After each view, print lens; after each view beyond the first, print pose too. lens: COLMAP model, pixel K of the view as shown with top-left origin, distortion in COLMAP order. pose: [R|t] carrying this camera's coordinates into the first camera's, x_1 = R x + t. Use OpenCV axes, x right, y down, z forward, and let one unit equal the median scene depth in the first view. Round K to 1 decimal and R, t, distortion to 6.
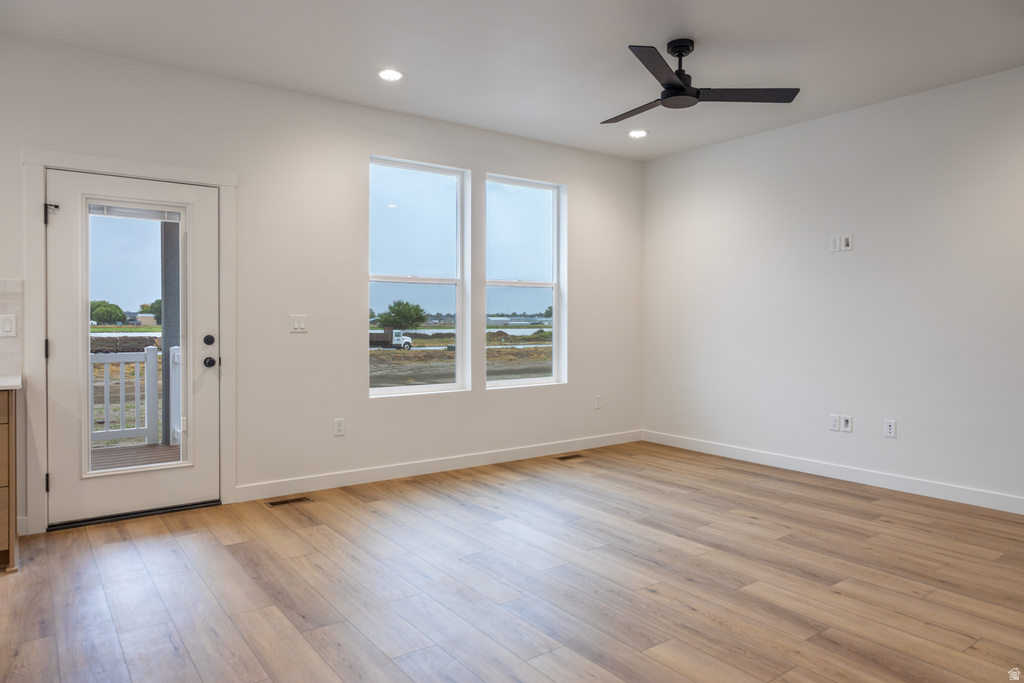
lens RADIAL K [[665.2, 0, 524.4], [0, 665.2, 324.3], [0, 0, 1]] dist [-0.002652, 0.001183]
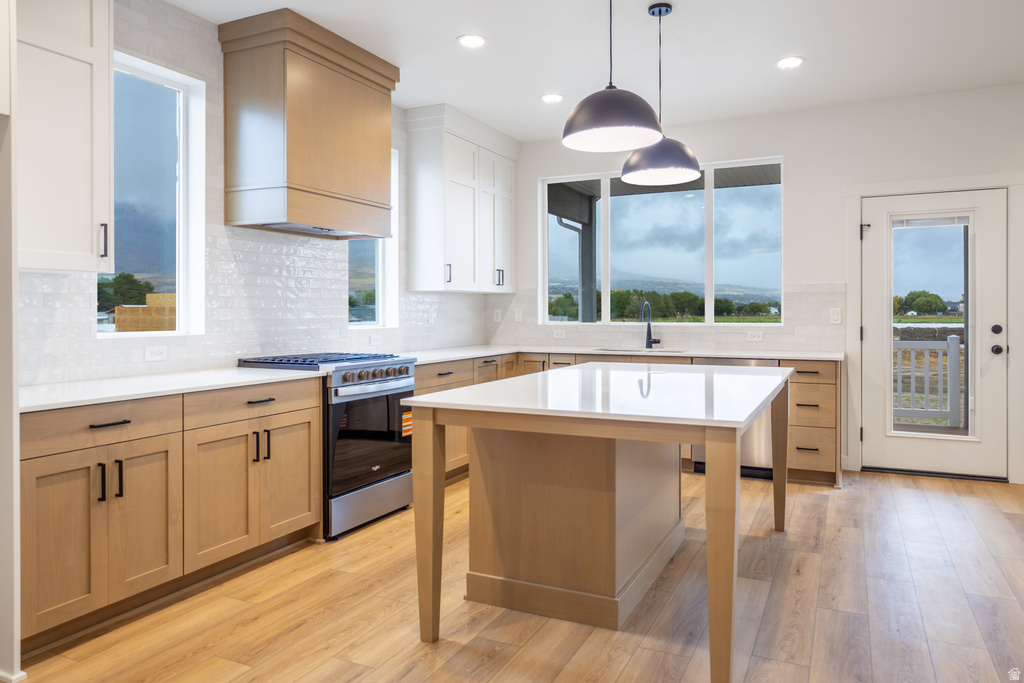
lens RADIAL K [[682.4, 0, 512.3], [0, 682.4, 323.9], [0, 0, 1]] dist [-0.005946, 0.000654]
pose [[0.448463, 0.010614, -0.893738, 0.197380], [0.001832, 0.999916, 0.012794, -0.001221], [0.893799, -0.007375, 0.448406, -0.250255]]
